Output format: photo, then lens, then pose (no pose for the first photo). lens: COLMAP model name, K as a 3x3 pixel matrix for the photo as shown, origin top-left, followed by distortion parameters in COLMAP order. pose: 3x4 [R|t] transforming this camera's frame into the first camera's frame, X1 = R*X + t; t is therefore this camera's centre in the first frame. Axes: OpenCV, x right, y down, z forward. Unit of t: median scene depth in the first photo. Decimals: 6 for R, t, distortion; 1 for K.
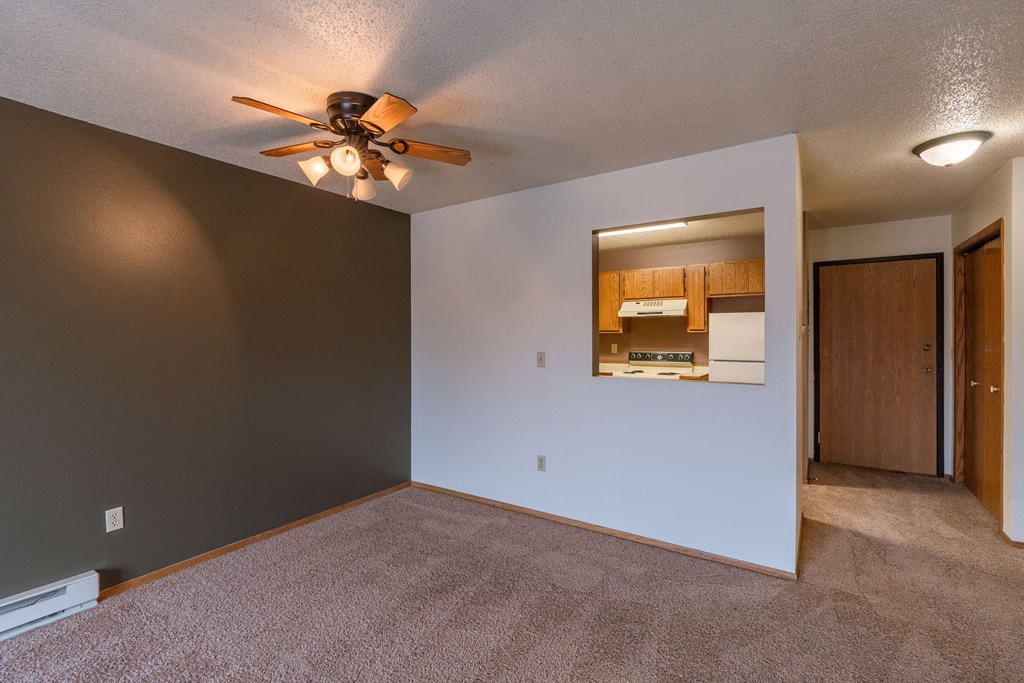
lens RADIAL K [[461.7, 0, 515.8], [0, 461.7, 334.9], [0, 0, 1]] dist [0.000389, 0.000148]
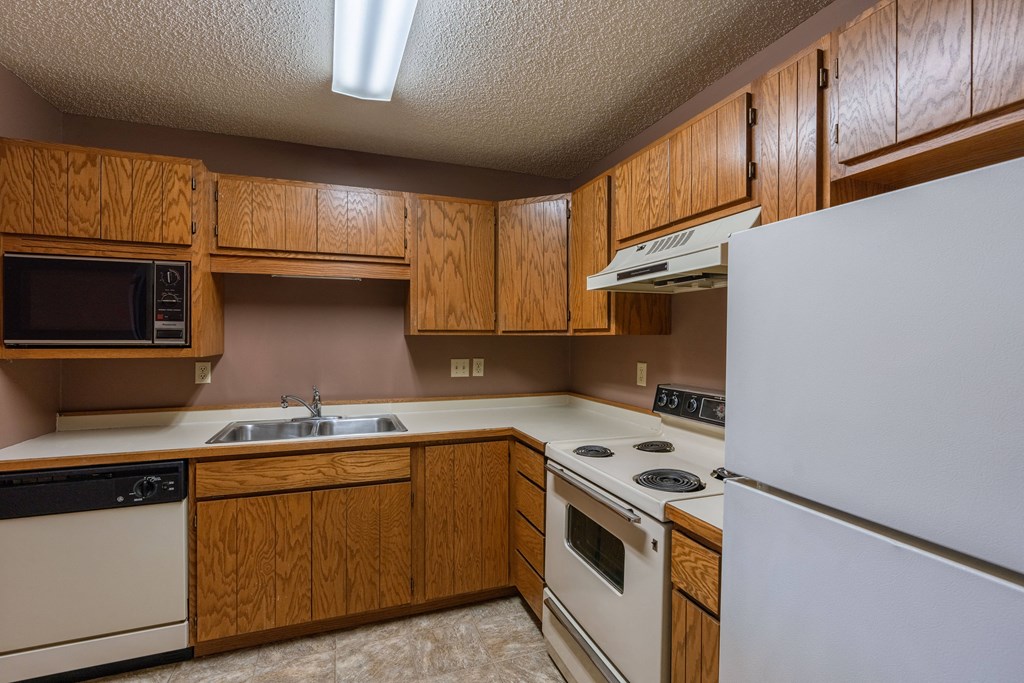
lens RADIAL K [[461.7, 0, 515.8], [0, 461.7, 334.9], [0, 0, 1]] dist [0.000389, 0.000148]
pose [[0.816442, -0.000927, -0.577427, 0.378399], [-0.003341, 0.999974, -0.006329, -0.002010], [0.577418, 0.007097, 0.816418, 0.652485]]
